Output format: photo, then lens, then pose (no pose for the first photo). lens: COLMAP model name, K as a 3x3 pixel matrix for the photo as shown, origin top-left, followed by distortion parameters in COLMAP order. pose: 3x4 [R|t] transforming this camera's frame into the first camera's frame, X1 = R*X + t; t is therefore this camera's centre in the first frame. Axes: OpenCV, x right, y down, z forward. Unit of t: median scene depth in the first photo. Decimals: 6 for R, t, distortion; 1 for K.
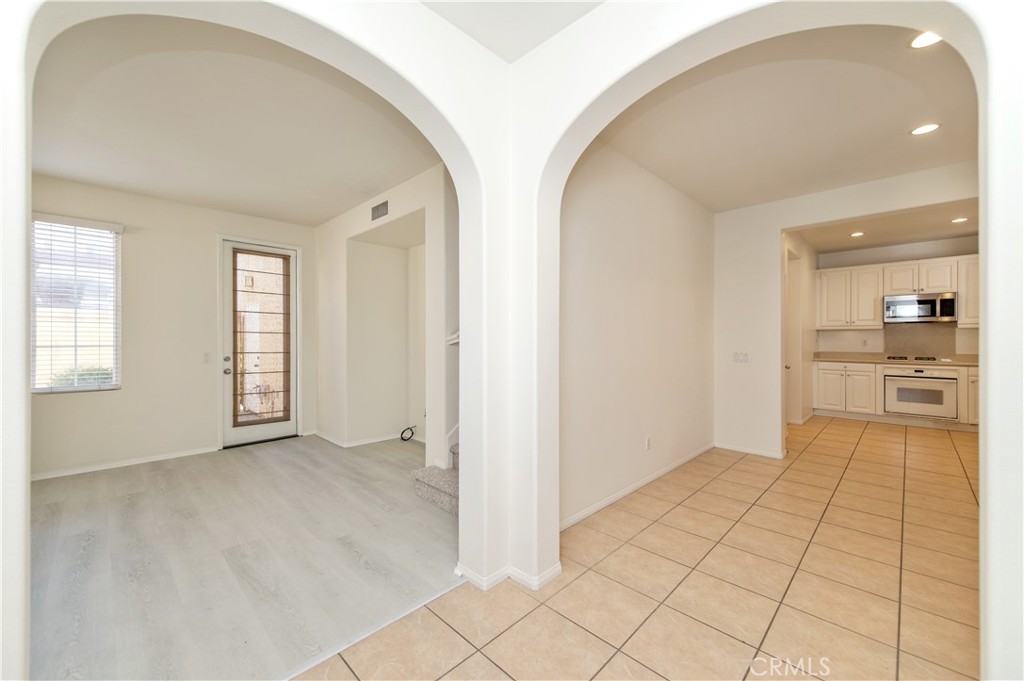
lens RADIAL K [[402.4, 0, 512.3], [0, 402.4, 336.2], [0, 0, 1]] dist [0.003111, 0.000242]
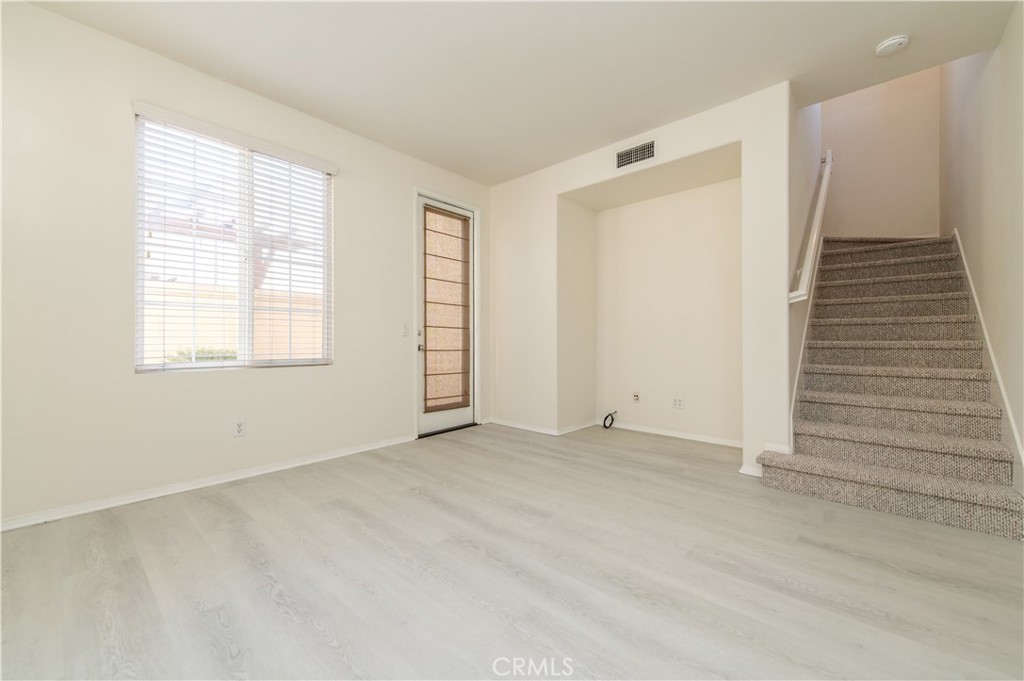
lens RADIAL K [[402.4, 0, 512.3], [0, 402.4, 336.2], [0, 0, 1]] dist [0.003111, 0.000242]
pose [[0.999405, 0.000050, 0.034478, -0.532120], [-0.000024, 1.000000, -0.000738, 0.063144], [-0.034478, 0.000736, 0.999405, 0.138308]]
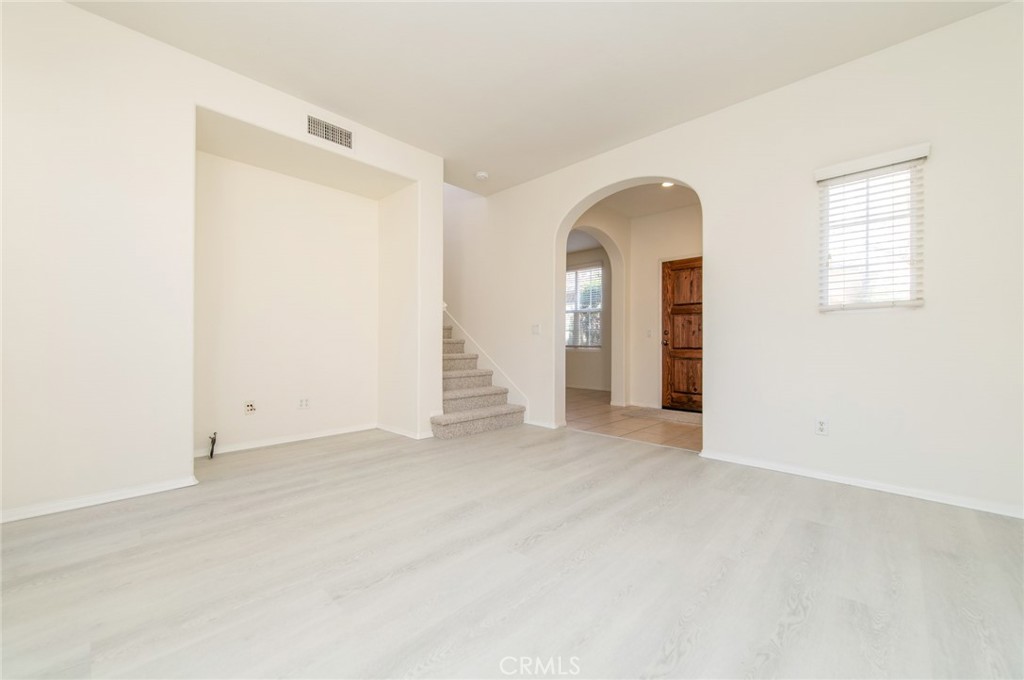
lens RADIAL K [[402.4, 0, 512.3], [0, 402.4, 335.7], [0, 0, 1]] dist [0.003111, 0.000242]
pose [[-0.007572, 0.017771, 0.999813, -0.952824], [-0.005251, 0.999828, -0.017811, 0.081450], [-0.999958, -0.005385, -0.007478, 0.564998]]
